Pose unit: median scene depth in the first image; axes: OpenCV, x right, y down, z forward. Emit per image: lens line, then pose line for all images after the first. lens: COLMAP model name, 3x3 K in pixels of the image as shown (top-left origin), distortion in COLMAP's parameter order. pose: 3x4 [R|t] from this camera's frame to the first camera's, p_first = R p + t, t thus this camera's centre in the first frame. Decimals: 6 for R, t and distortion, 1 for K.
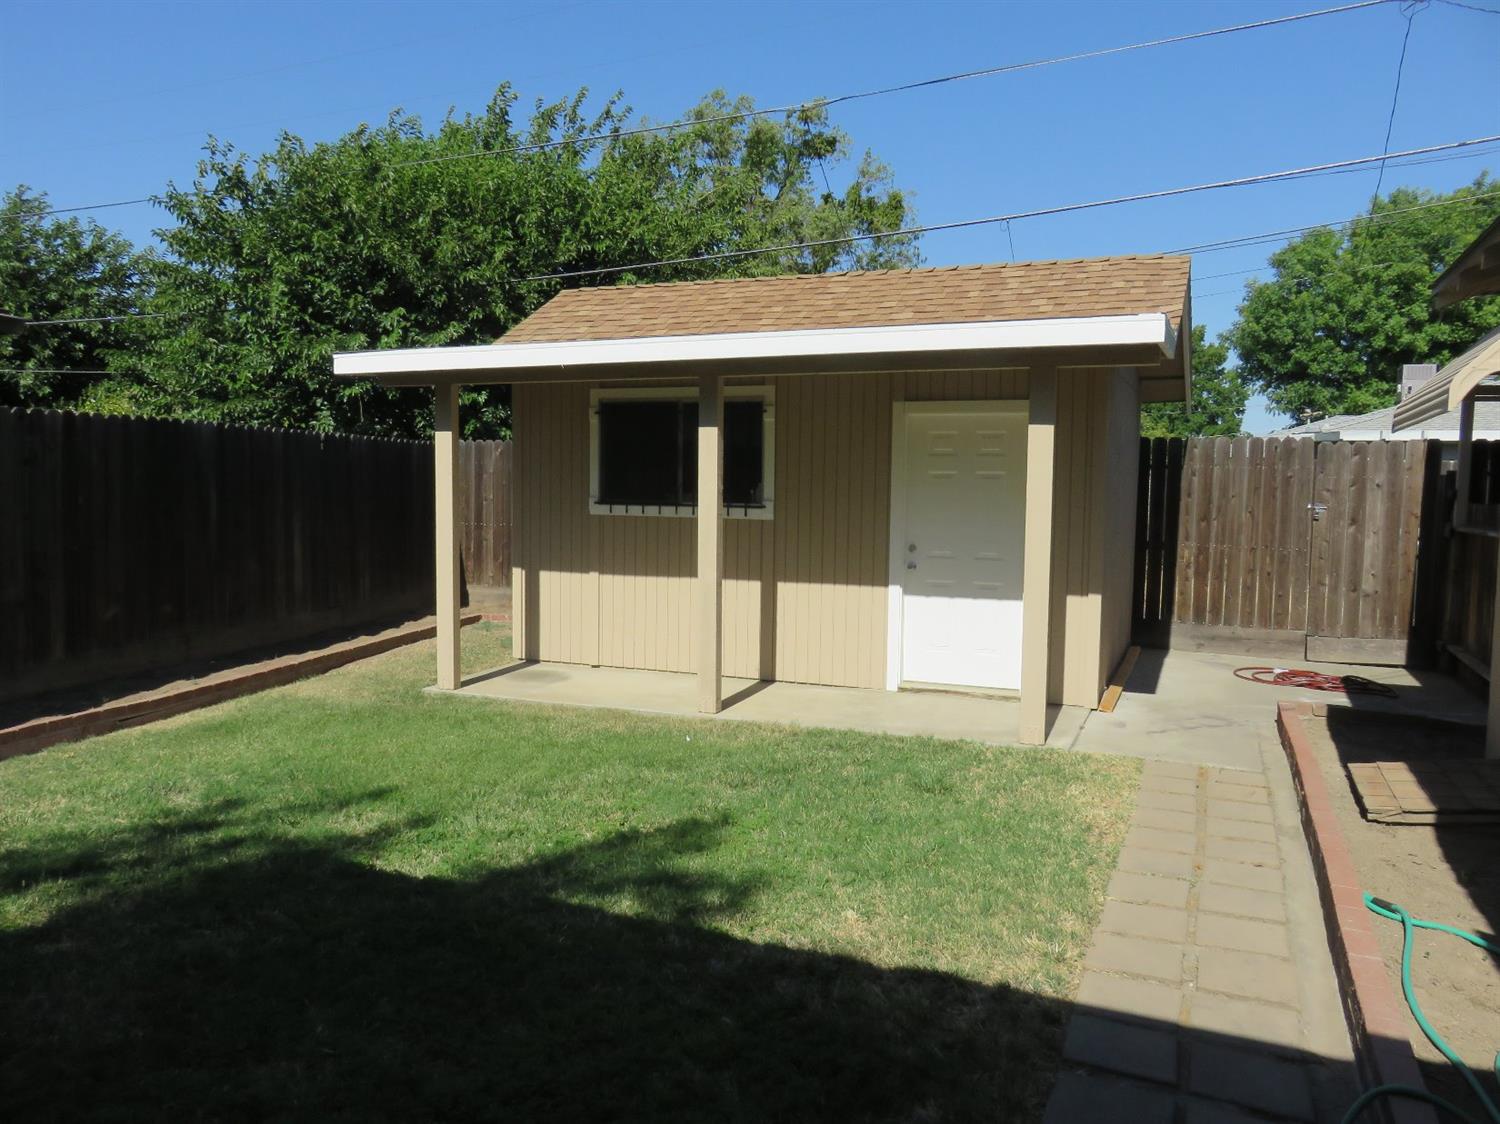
lens RADIAL K [[1144.4, 0, 750.0], [0, 1144.4, 562.0], [0, 0, 1]] dist [-0.013798, -0.002972]
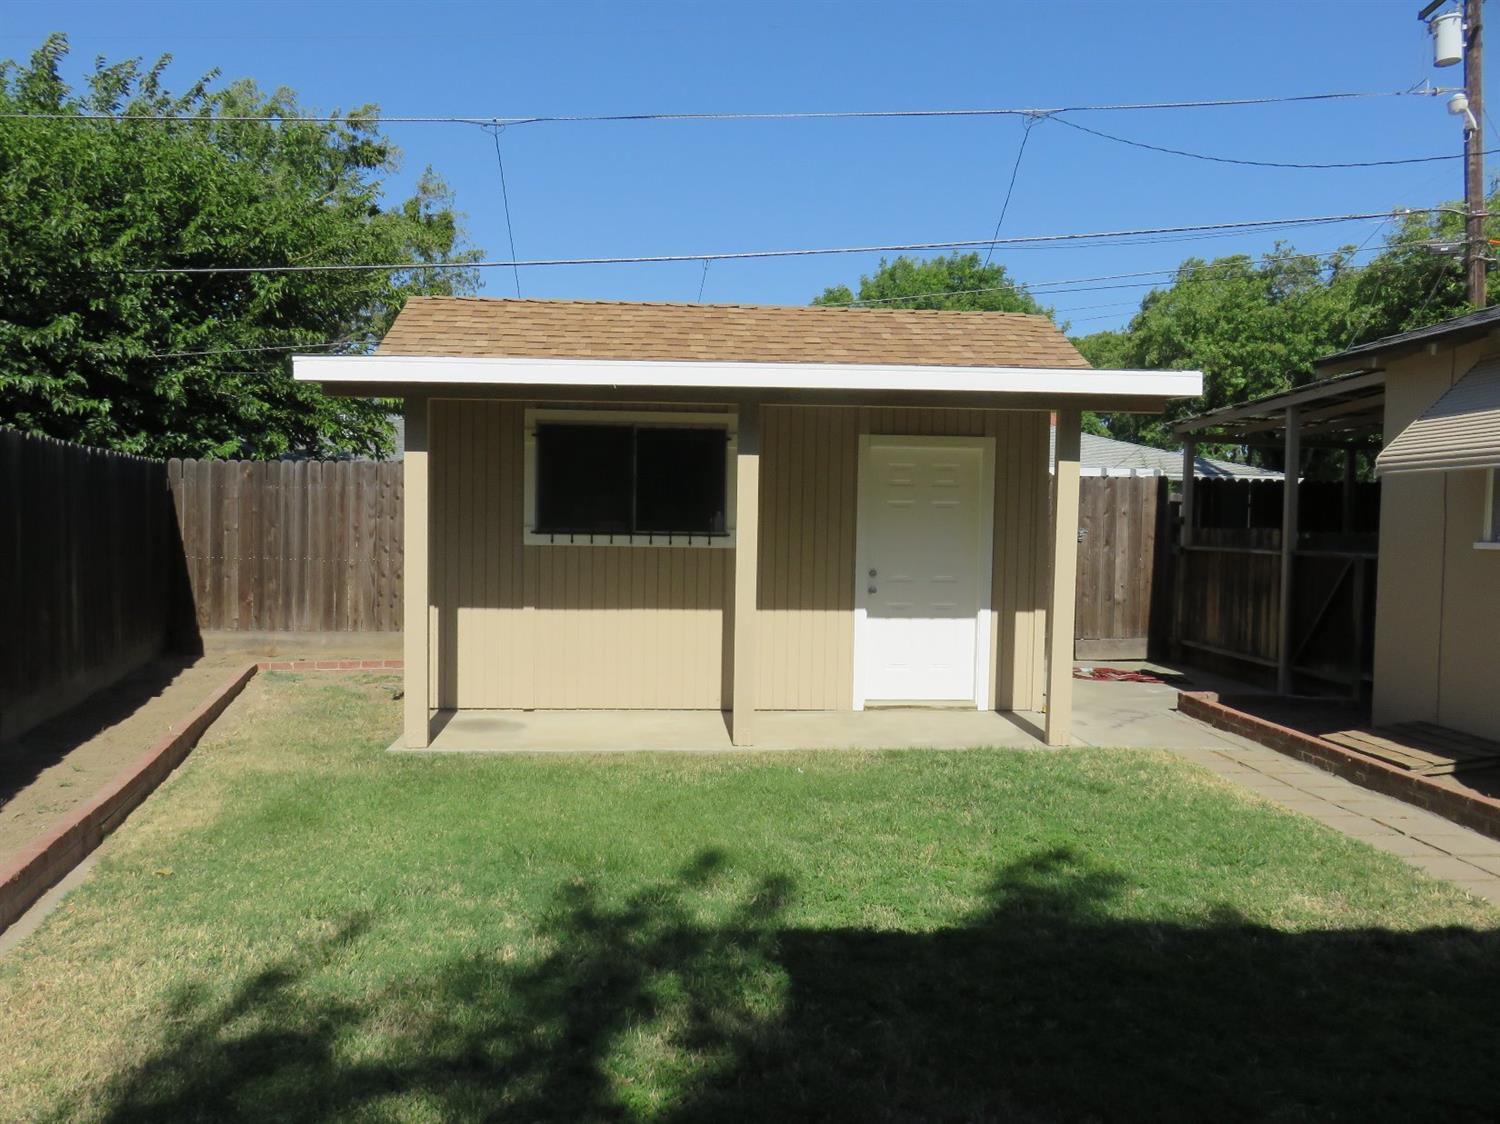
lens RADIAL K [[1136.0, 0, 750.0], [0, 1136.0, 562.0], [0, 0, 1]] dist [-0.002069, 0.002102]
pose [[0.892580, -0.019180, 0.450480, -0.389474], [0.029042, 0.999466, -0.014990, -0.008975], [-0.449952, 0.026463, 0.892661, 0.103382]]
